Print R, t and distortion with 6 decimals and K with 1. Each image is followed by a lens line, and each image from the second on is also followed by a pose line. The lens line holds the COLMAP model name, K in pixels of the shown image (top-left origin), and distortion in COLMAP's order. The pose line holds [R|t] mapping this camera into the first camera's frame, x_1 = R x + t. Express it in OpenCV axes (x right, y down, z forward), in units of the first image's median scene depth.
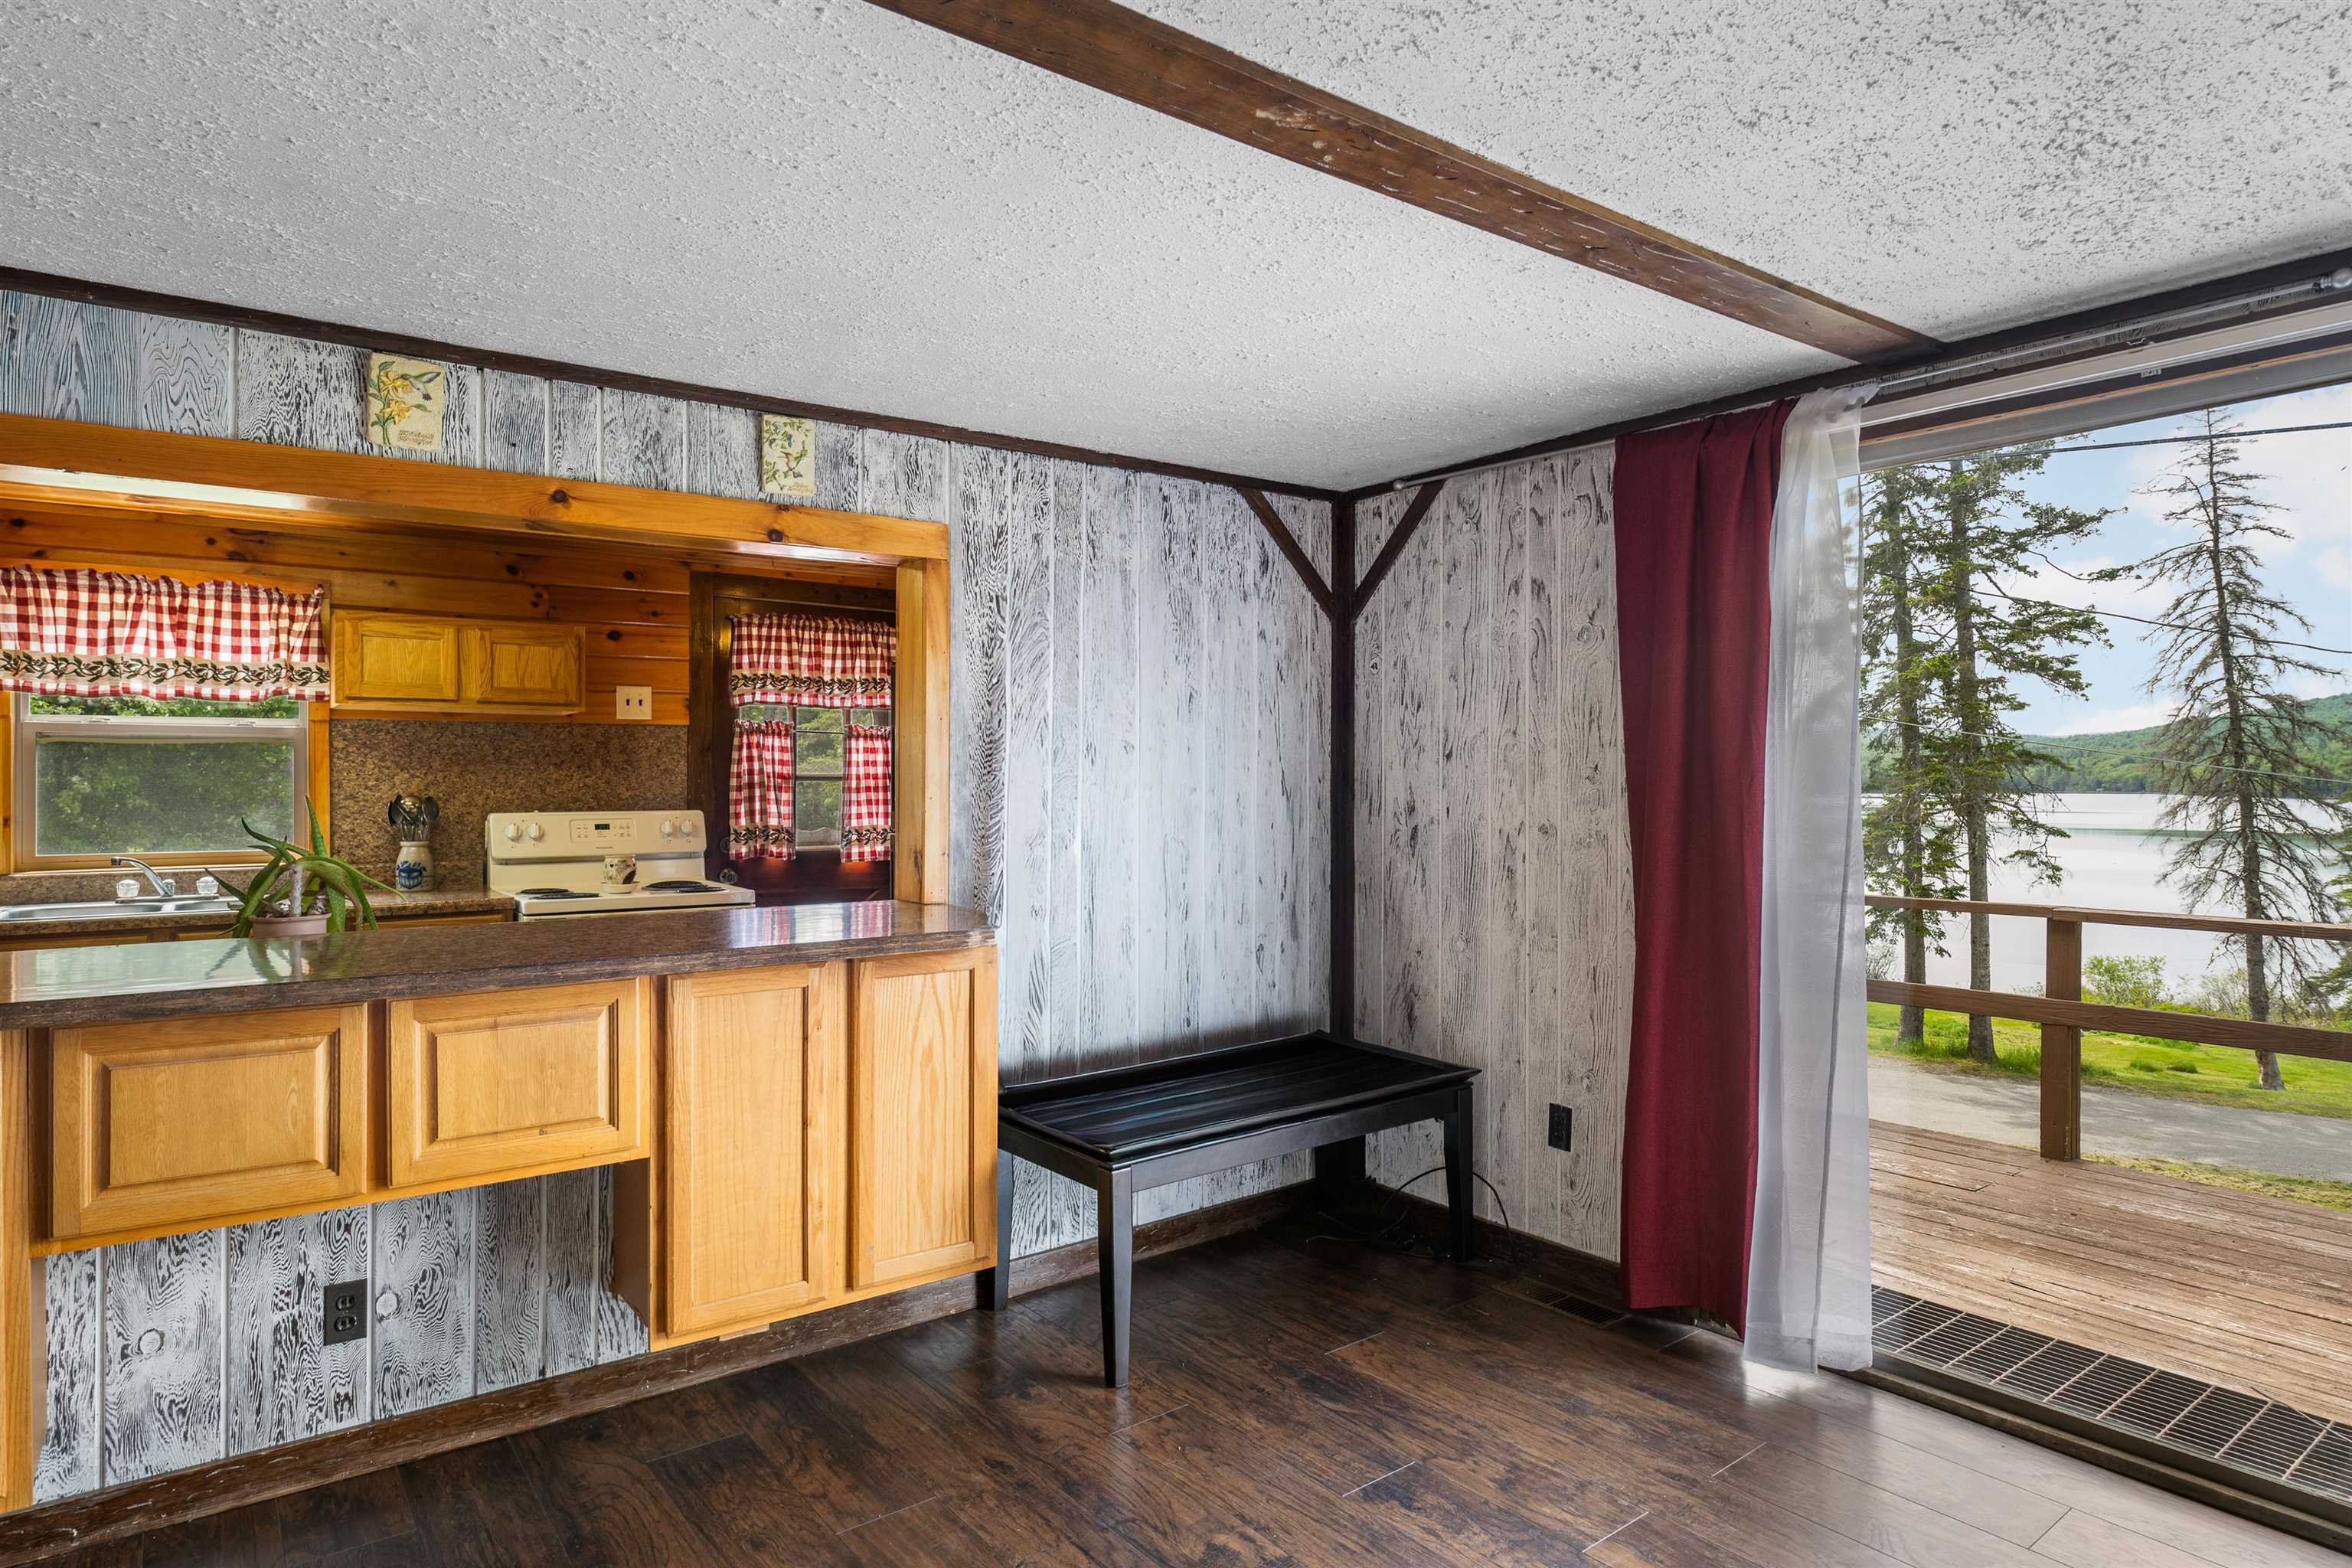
lens RADIAL K [[1309.5, 0, 1176.0], [0, 1309.5, 784.0], [0, 0, 1]] dist [-0.008369, 0.001000]
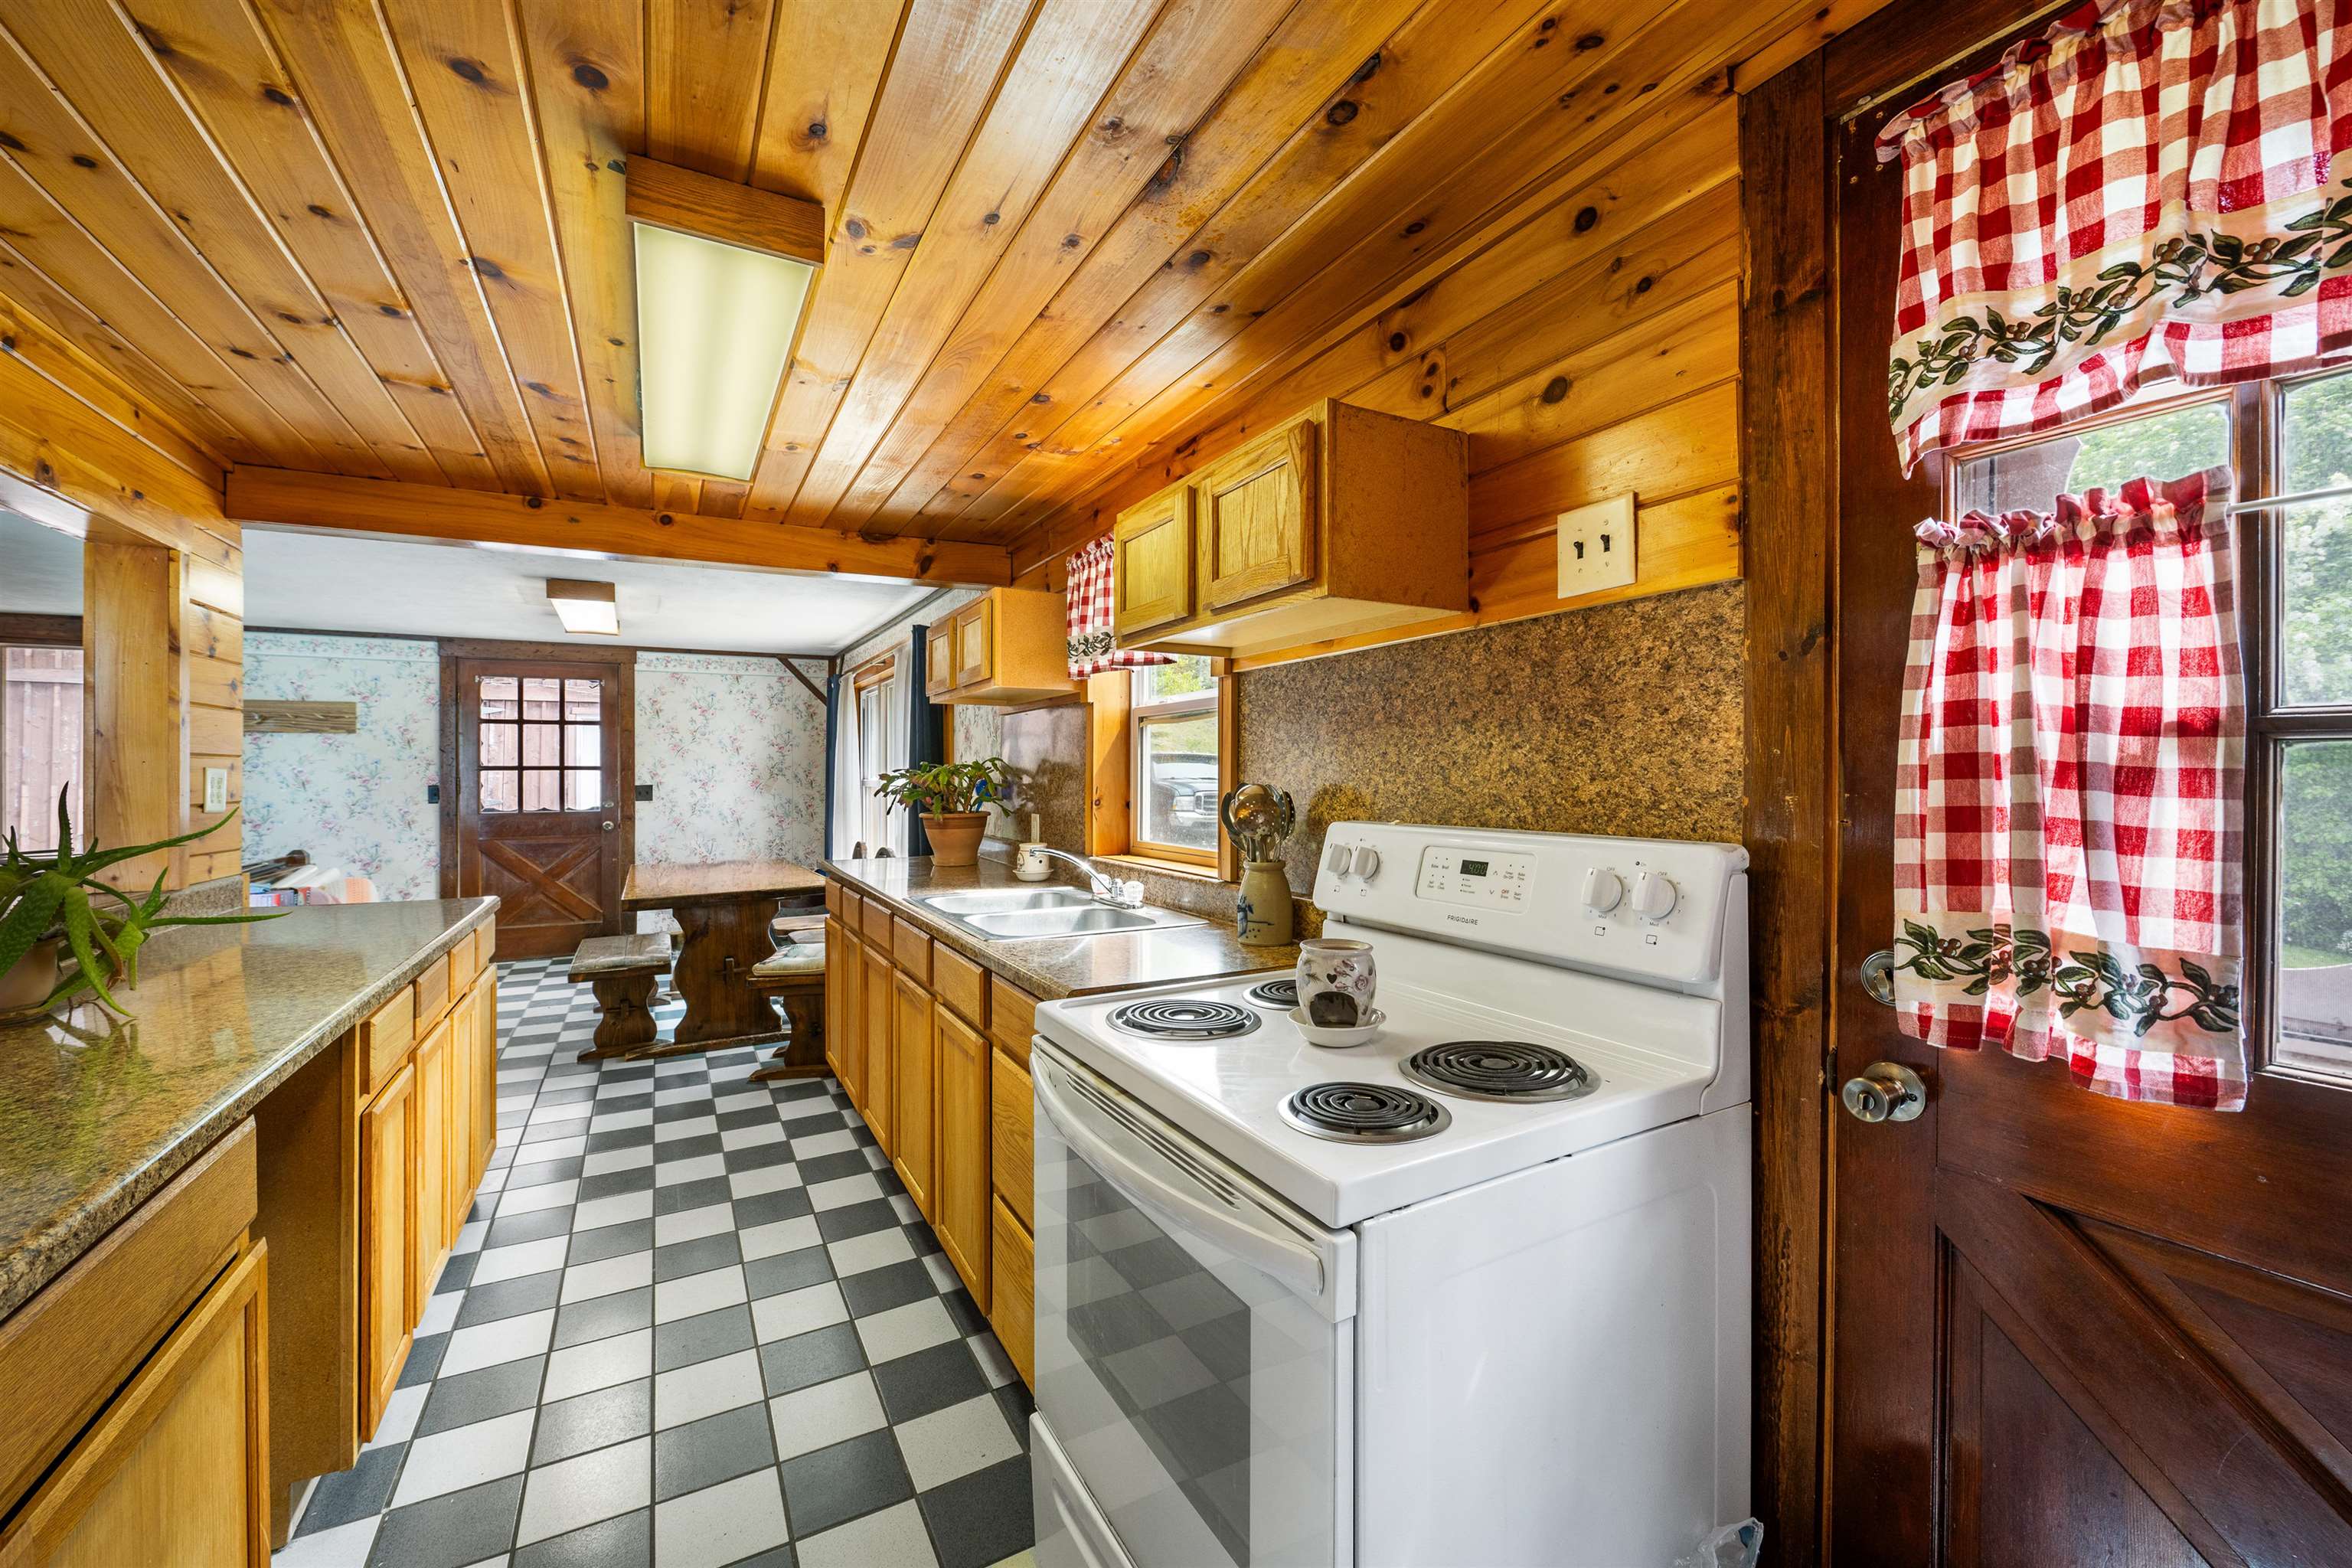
lens RADIAL K [[951.7, 0, 1174.6], [0, 951.7, 774.8], [0, 0, 1]] dist [-0.007045, -0.001017]
pose [[-0.136066, 0.001756, -0.990698, -0.158921], [0.001122, 0.999998, 0.001618, 0.003472], [0.990699, -0.000891, -0.136068, 1.150658]]
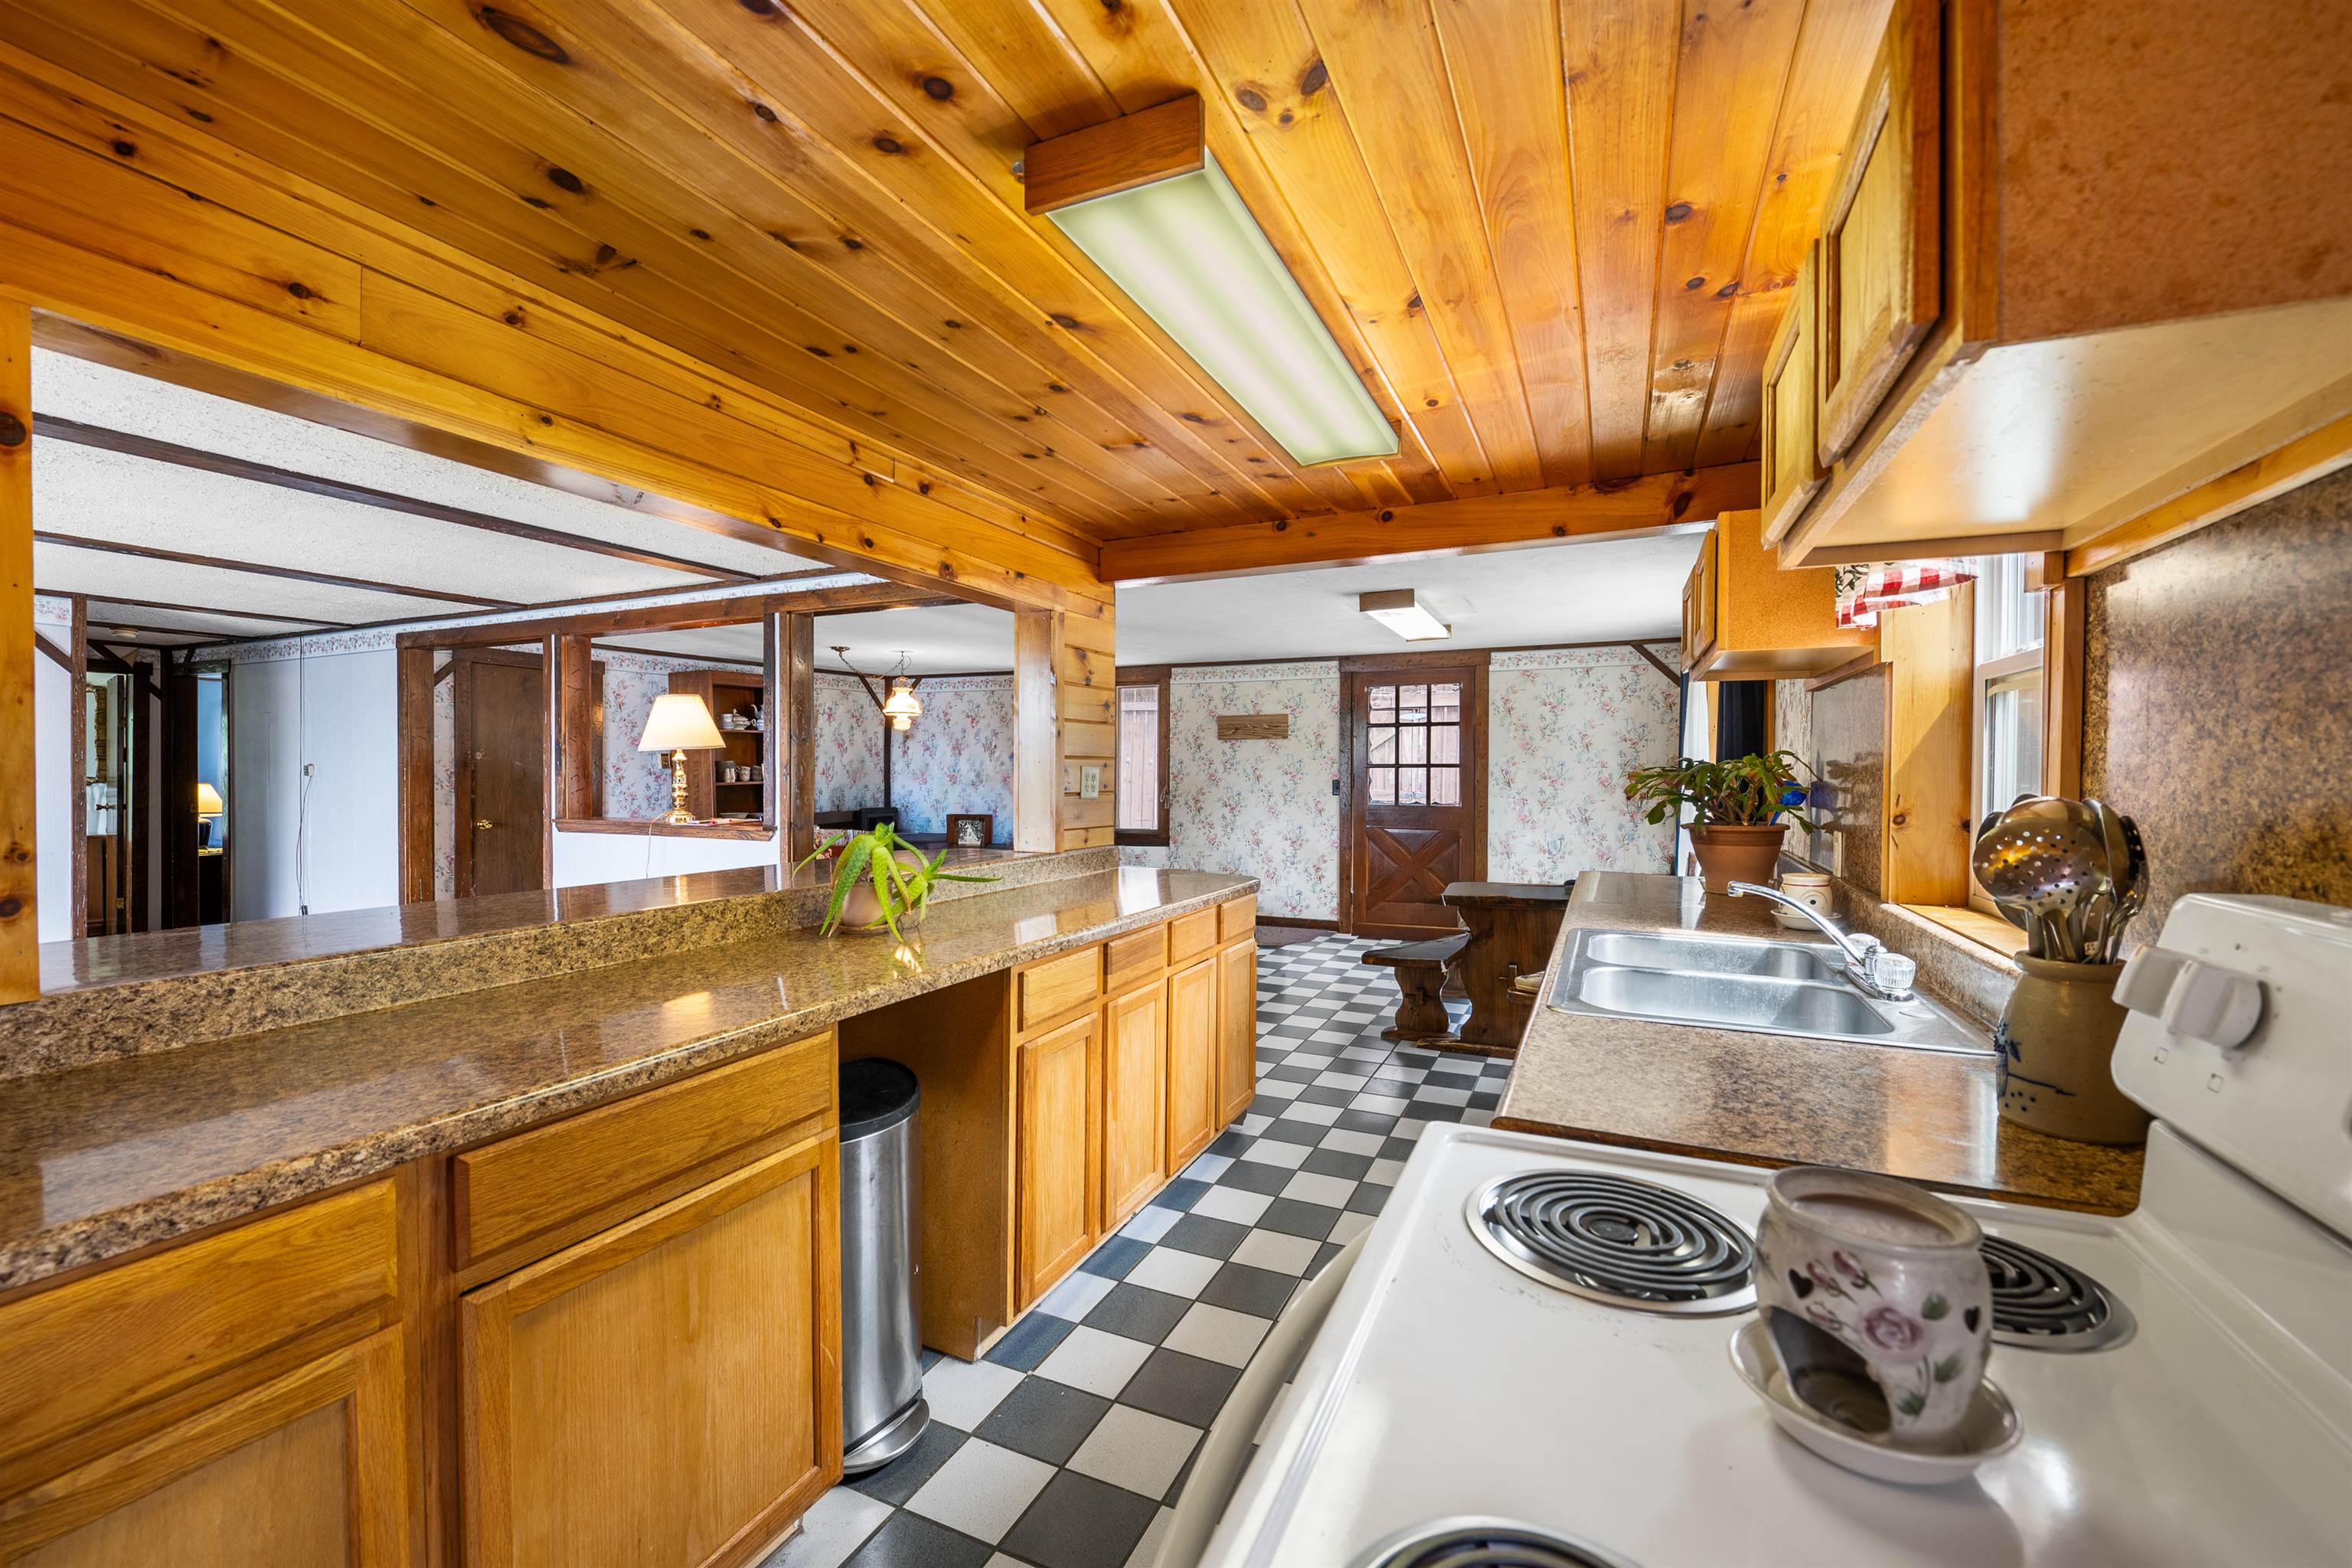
lens RADIAL K [[950.0, 0, 1173.0], [0, 950.0, 780.0], [0, 0, 1]] dist [-0.009842, -0.000774]
pose [[-0.880638, 0.003750, -0.473775, -0.346074], [-0.001345, 0.999945, 0.010415, 0.002590], [0.473788, 0.009810, -0.880585, 1.230757]]
